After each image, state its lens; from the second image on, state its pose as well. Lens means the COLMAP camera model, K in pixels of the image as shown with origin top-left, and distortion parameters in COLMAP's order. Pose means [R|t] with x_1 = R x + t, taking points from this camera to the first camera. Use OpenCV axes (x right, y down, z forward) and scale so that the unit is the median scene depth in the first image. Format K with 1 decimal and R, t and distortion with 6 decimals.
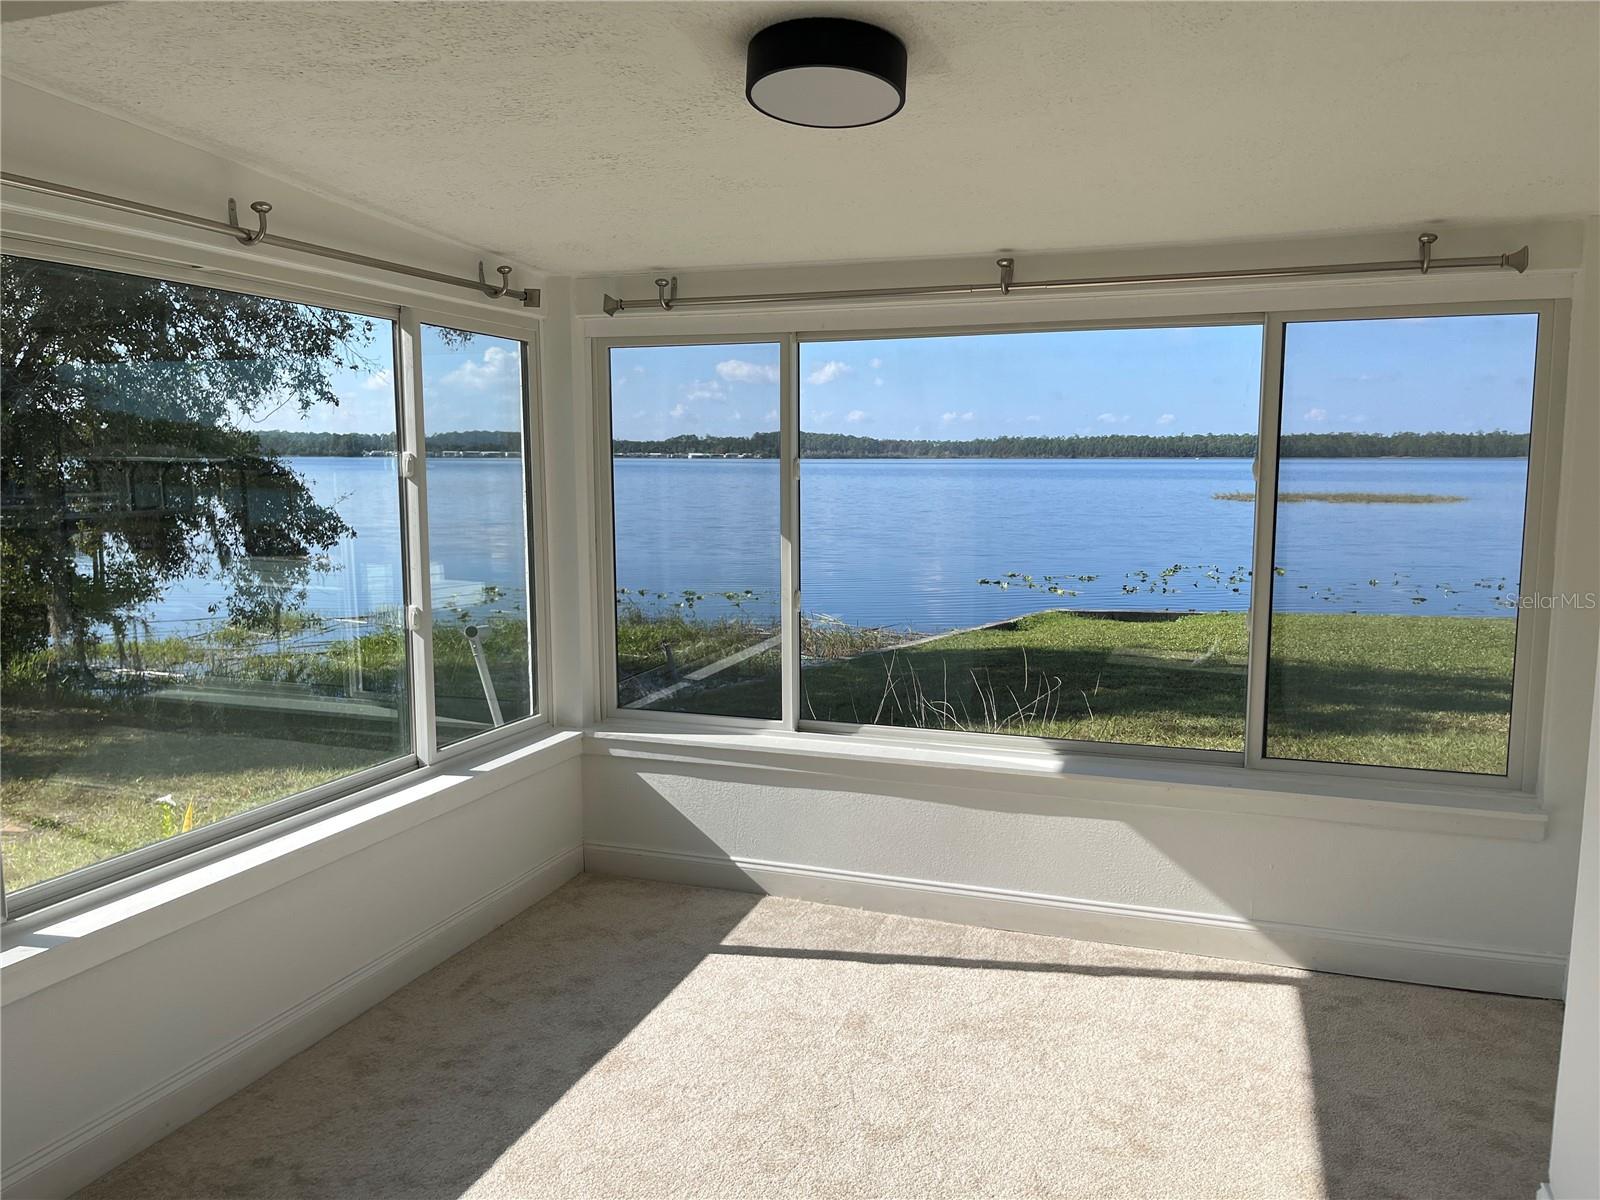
lens RADIAL K [[1211.7, 0, 804.5], [0, 1211.7, 601.7], [0, 0, 1]] dist [0.062529, -0.090309]
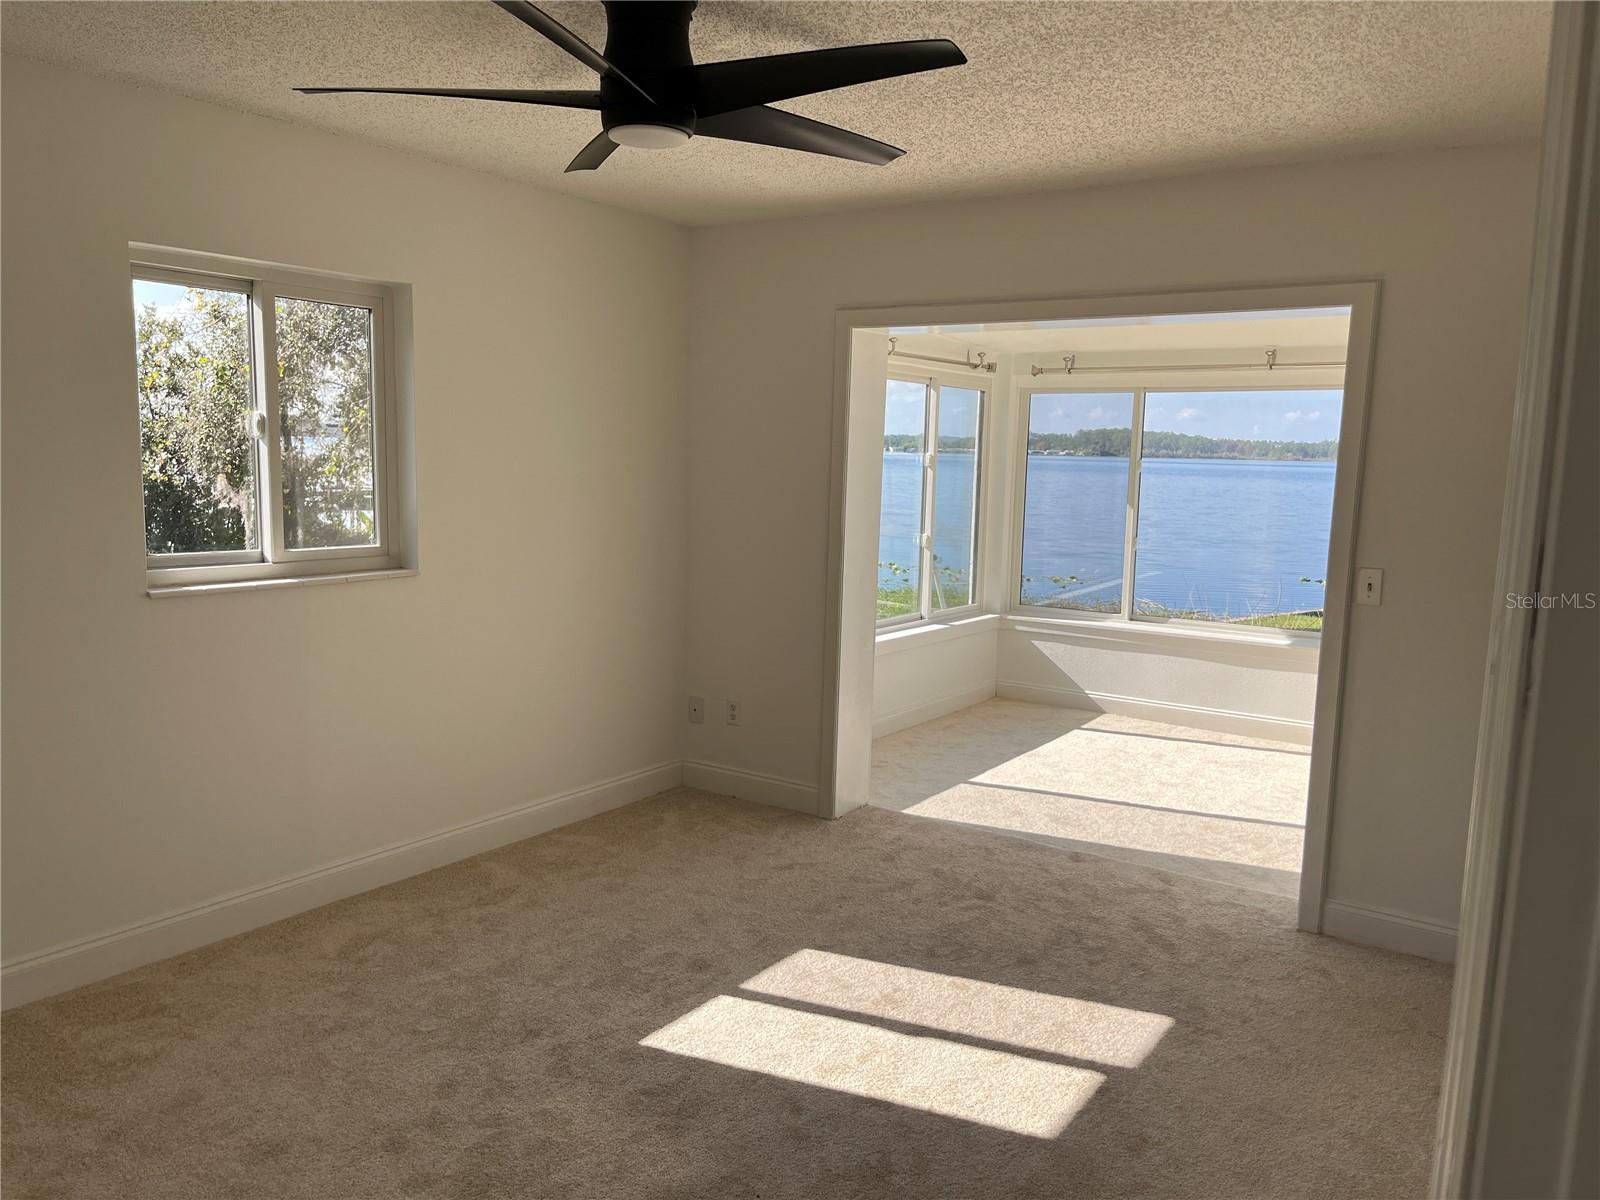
lens RADIAL K [[1211.7, 0, 790.8], [0, 1211.7, 613.3], [0, 0, 1]] dist [0.062529, -0.090309]
pose [[0.963681, 0.057584, -0.260774, -0.020318], [-0.054138, 0.998325, 0.020384, 0.090830], [0.261511, -0.005526, 0.965185, -0.800418]]
